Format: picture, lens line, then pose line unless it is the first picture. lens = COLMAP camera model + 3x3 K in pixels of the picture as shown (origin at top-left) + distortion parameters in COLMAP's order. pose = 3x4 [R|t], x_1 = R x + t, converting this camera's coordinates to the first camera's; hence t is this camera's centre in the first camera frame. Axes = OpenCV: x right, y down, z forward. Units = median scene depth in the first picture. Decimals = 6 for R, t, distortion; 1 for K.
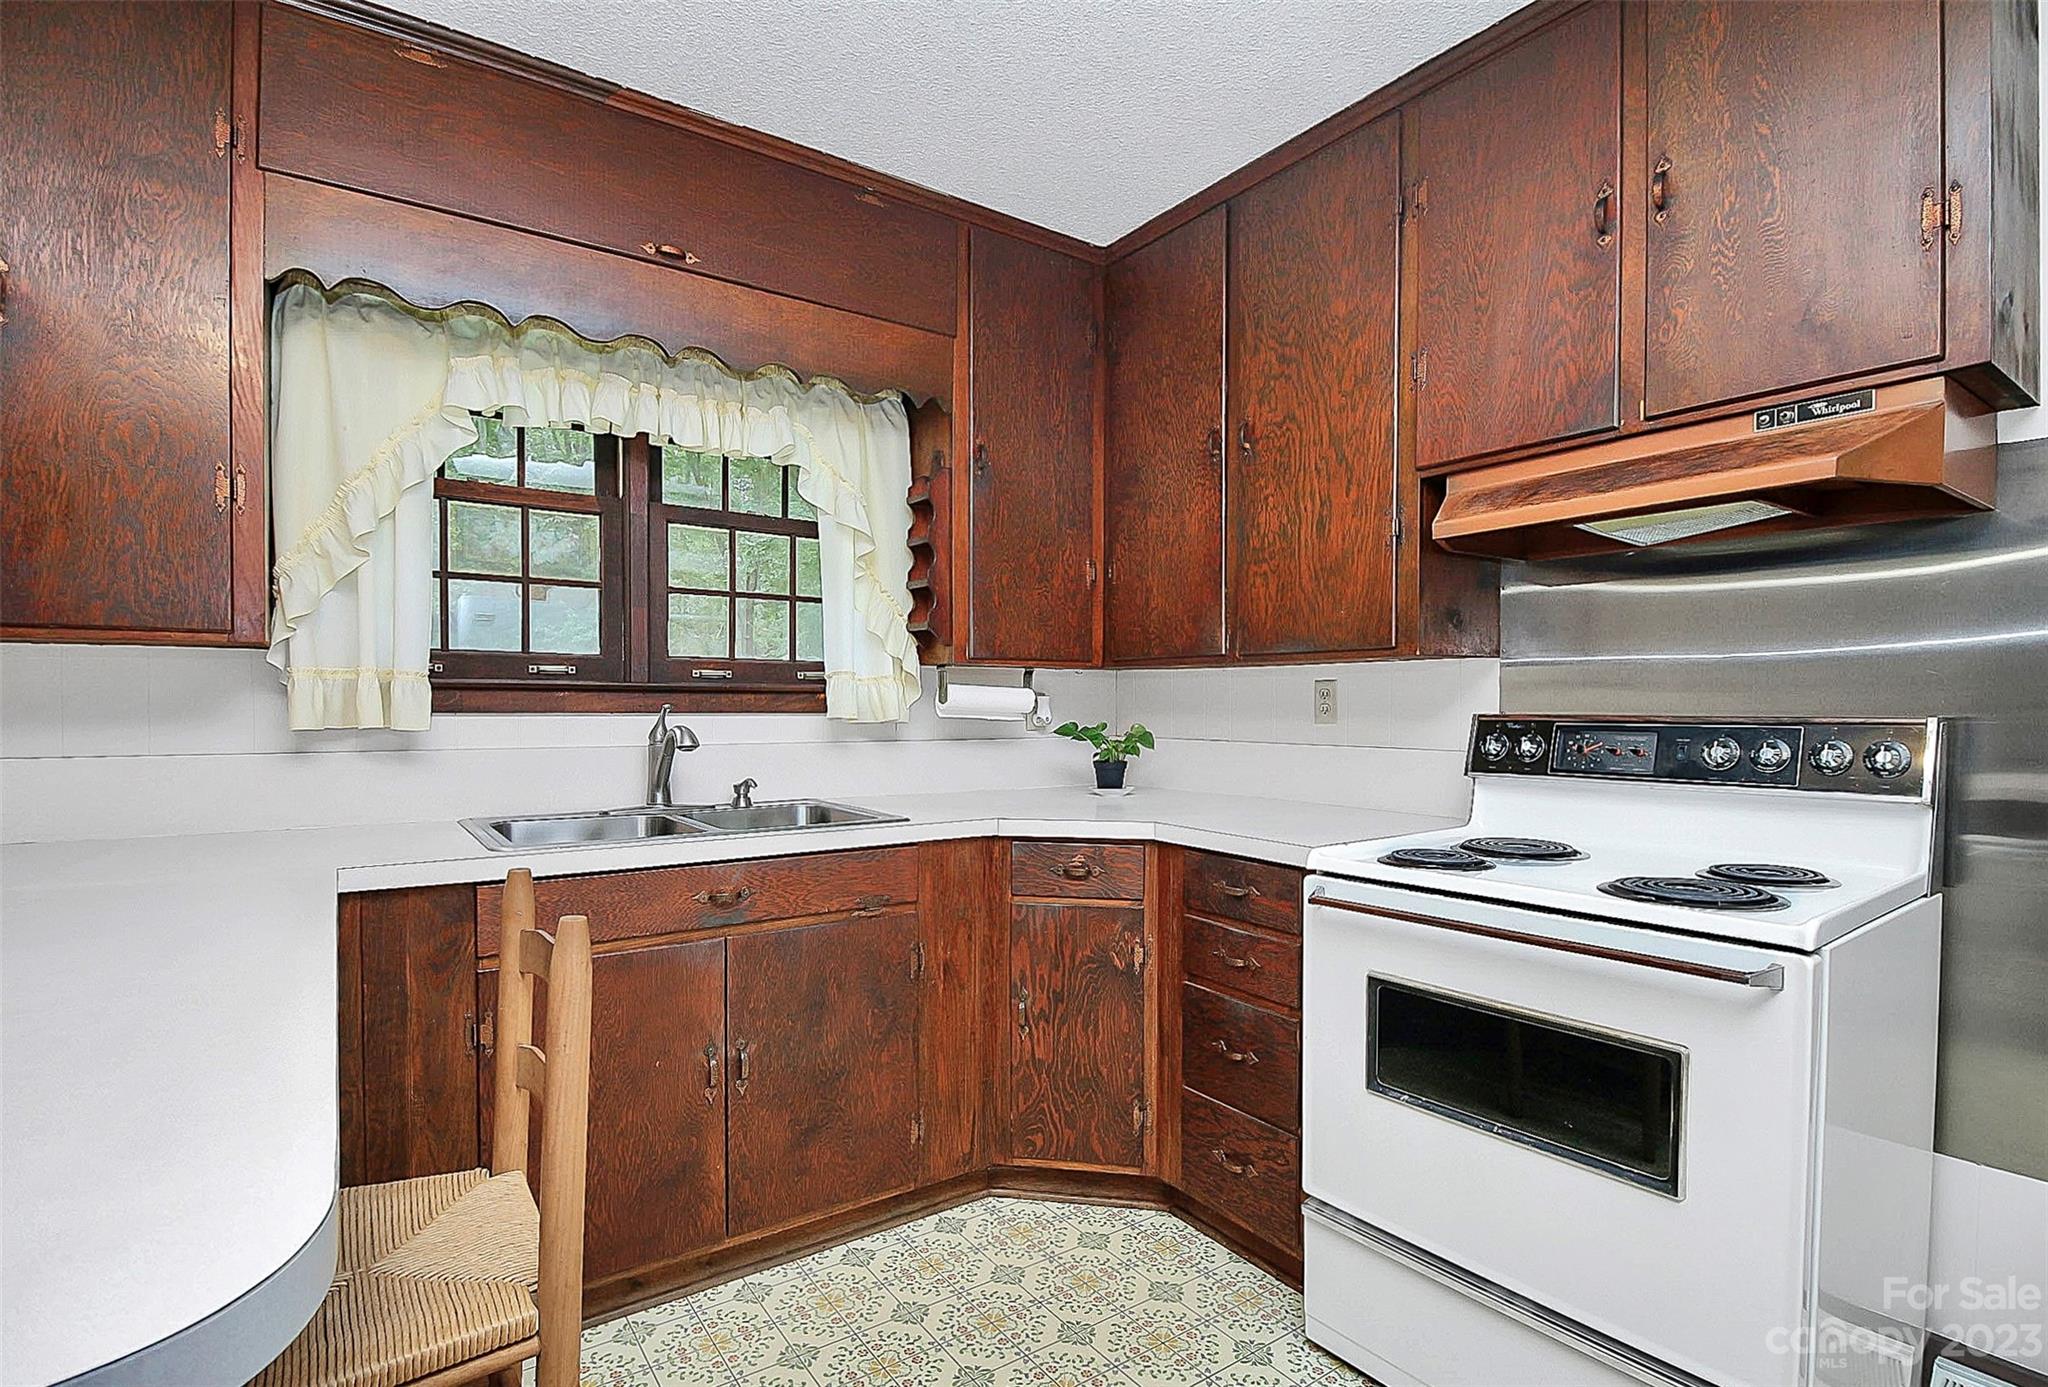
lens RADIAL K [[1035.3, 0, 974.9], [0, 1035.3, 703.8], [0, 0, 1]] dist [0.014564, -0.015921]
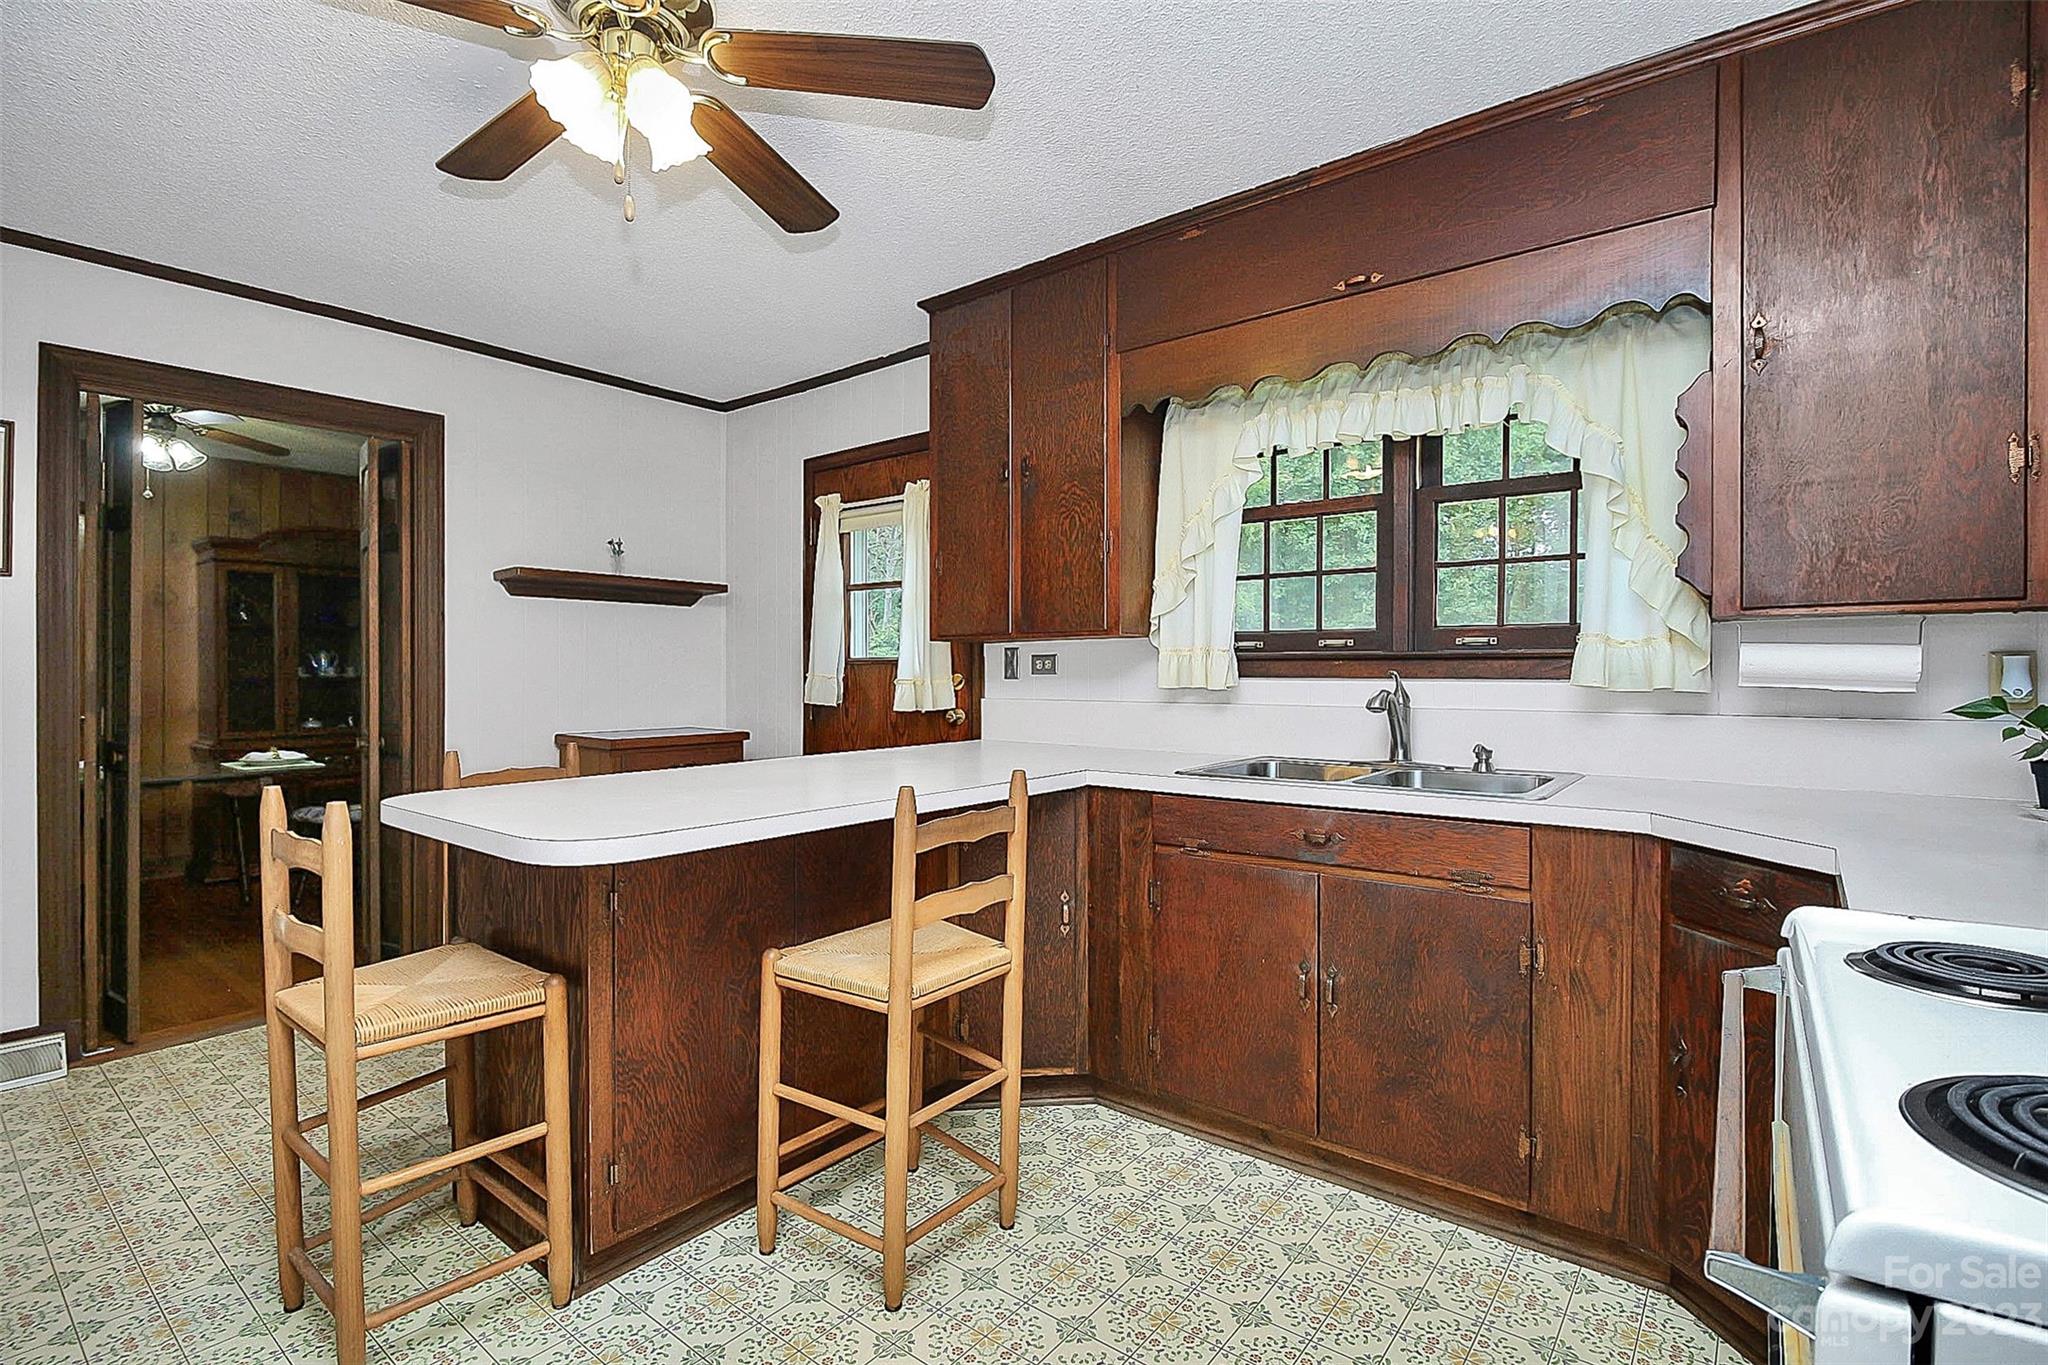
lens RADIAL K [[936.0, 0, 1035.3], [0, 936.0, 659.7], [0, 0, 1]] dist [0.015644, -0.000230]
pose [[0.316055, -0.015366, -0.948616, 0.570197], [0.000977, 0.999874, -0.015871, 0.004647], [0.948740, 0.004089, 0.316030, 0.329212]]
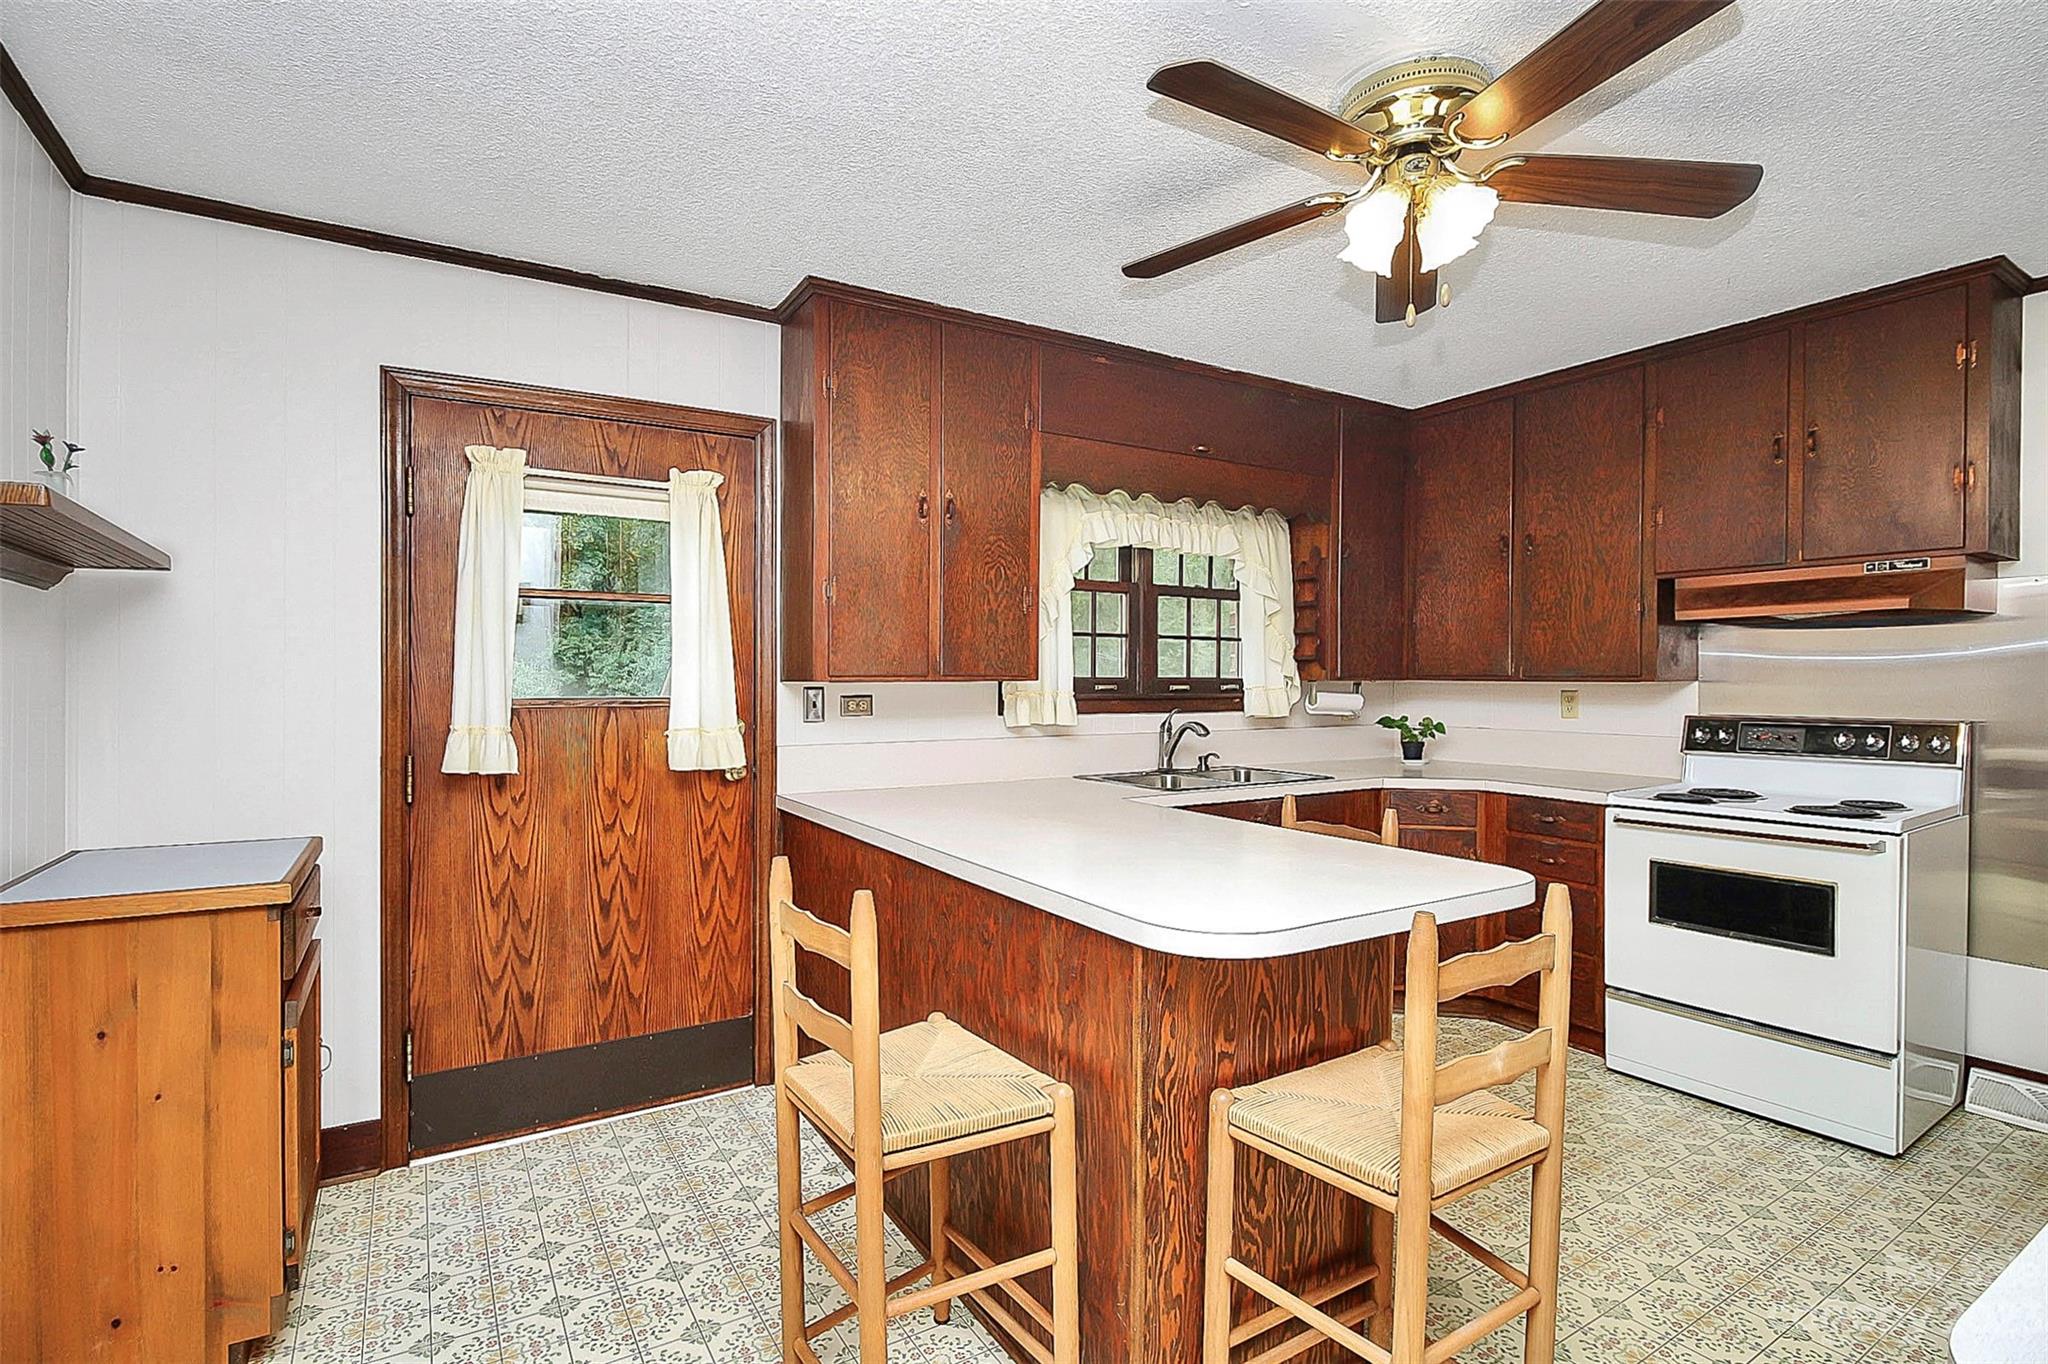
lens RADIAL K [[969.3, 0, 1014.3], [0, 969.3, 677.7], [0, 0, 1]] dist [0.022572, -0.019015]
pose [[0.998589, -0.002109, -0.053056, -0.492525], [0.001951, 0.999993, -0.003043, -0.045863], [0.053063, 0.002935, 0.998587, -0.600063]]
